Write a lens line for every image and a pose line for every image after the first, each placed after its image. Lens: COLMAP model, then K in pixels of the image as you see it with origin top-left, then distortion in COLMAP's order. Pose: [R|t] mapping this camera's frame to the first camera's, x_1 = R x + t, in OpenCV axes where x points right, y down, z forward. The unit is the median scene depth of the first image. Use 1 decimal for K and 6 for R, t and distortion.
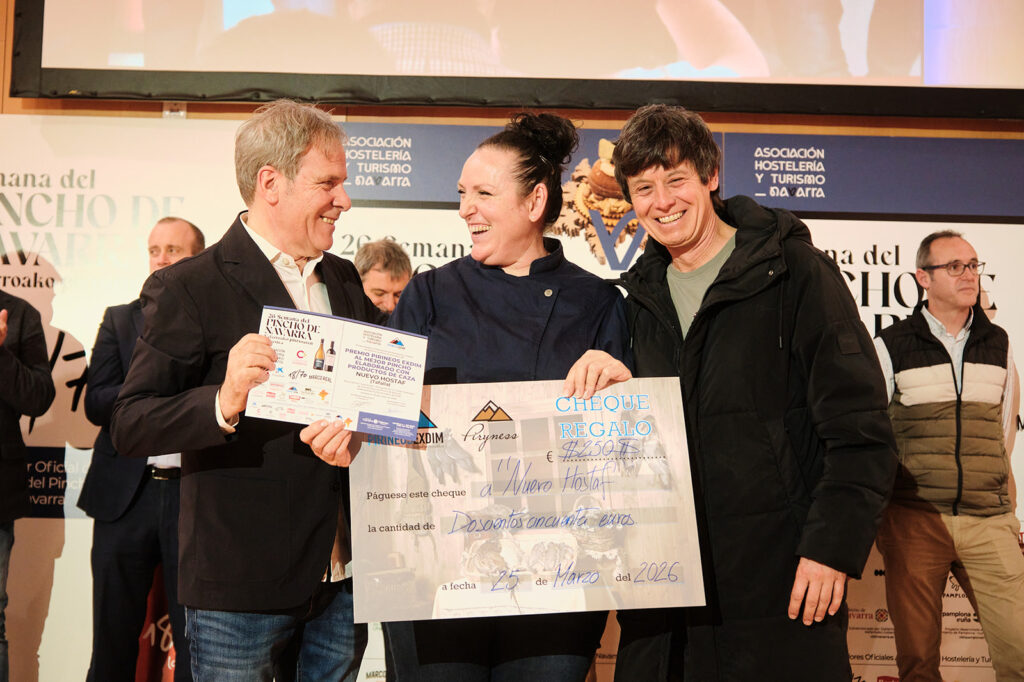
lens RADIAL K [[1761.5, 0, 491.4], [0, 1761.5, 325.4], [0, 0, 1]] dist [-0.011091, 0.000000]
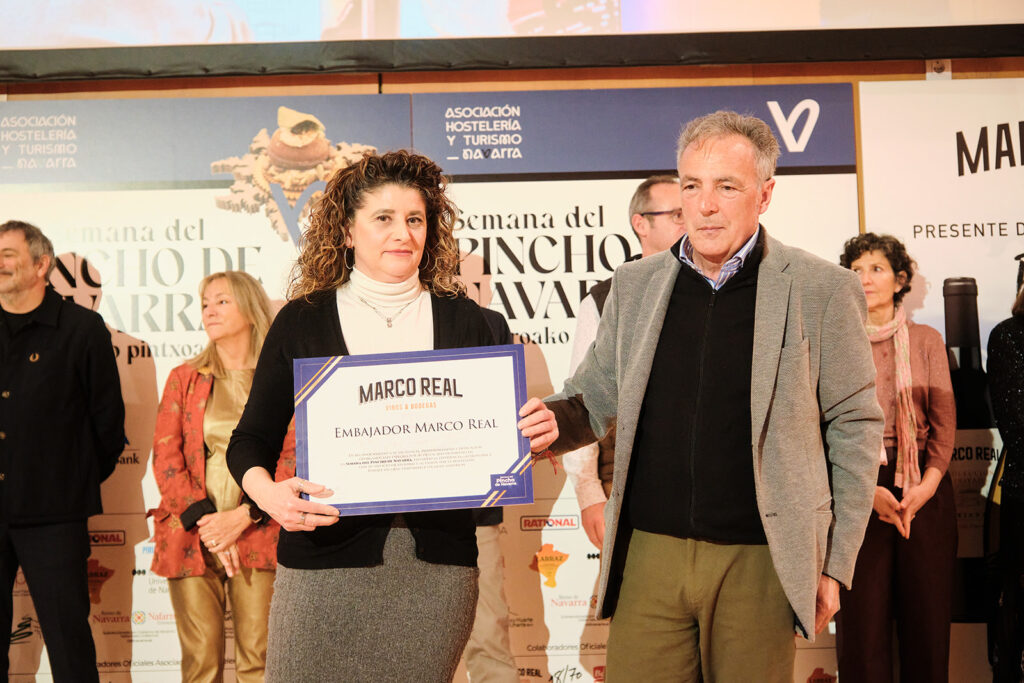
lens RADIAL K [[1870.8, 0, 529.2], [0, 1870.8, 341.2], [0, 0, 1]] dist [-0.004872, 0.000000]
pose [[0.998863, -0.047624, 0.001931, 0.186963], [0.047570, 0.998630, 0.021786, 0.002912], [-0.002966, -0.021669, 0.999761, 0.006294]]
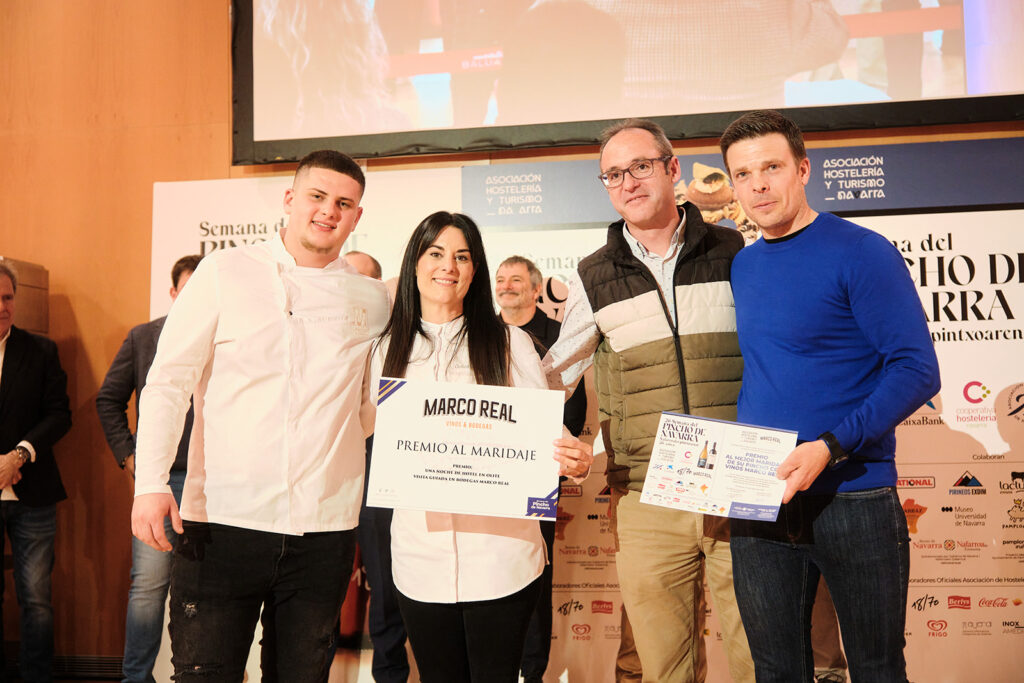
lens RADIAL K [[1421.6, 0, 504.3], [0, 1421.6, 338.5], [0, 0, 1]] dist [-0.004617, 0.000000]
pose [[0.982706, -0.055579, -0.176636, 0.100543], [0.057708, 0.998309, 0.006937, 0.001469], [0.175952, -0.017010, 0.984252, 0.002998]]
